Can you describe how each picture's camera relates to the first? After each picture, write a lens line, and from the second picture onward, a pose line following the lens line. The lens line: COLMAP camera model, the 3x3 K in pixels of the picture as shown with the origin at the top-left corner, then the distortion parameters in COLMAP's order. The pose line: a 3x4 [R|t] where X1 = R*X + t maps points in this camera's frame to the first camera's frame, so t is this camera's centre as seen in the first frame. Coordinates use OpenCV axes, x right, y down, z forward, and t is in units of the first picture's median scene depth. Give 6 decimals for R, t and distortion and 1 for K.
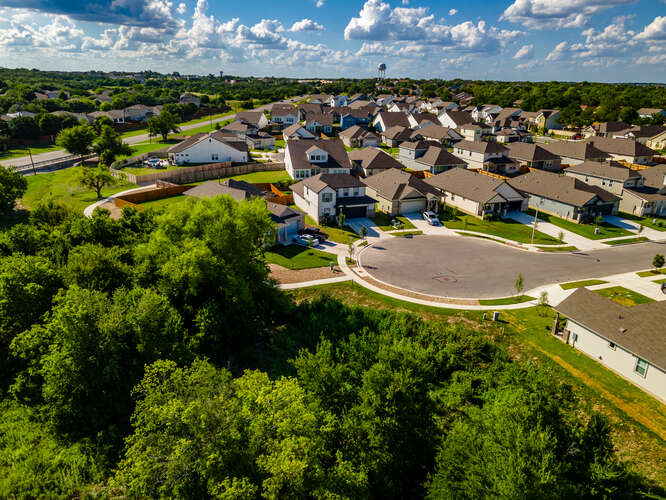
lens RADIAL K [[485.2, 0, 333.0], [0, 485.2, 250.0], [0, 0, 1]] dist [0.034603, -0.000387]
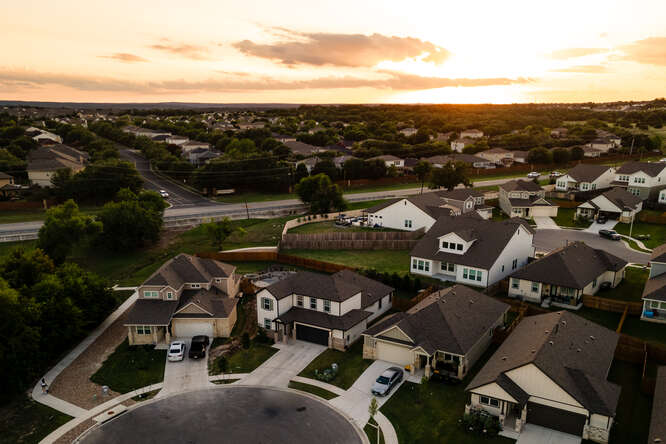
lens RADIAL K [[598.0, 0, 333.0], [0, 598.0, 222.0], [0, 0, 1]] dist [0.003316, 0.006344]
pose [[0.618124, 0.131841, -0.774945, 0.731704], [-0.244296, 0.969238, -0.029963, -0.227258], [0.747156, 0.207837, 0.631317, 0.498822]]
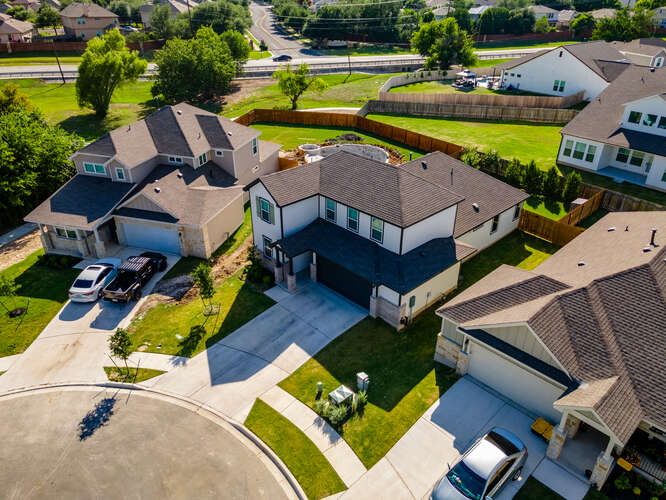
lens RADIAL K [[485.2, 0, 333.0], [0, 485.2, 250.0], [0, 0, 1]] dist [0.034603, -0.000387]
pose [[0.390420, 0.427743, -0.815235, 0.330088], [-0.293506, 0.897136, 0.330153, -0.222609], [0.872598, 0.110378, 0.475805, 0.888689]]
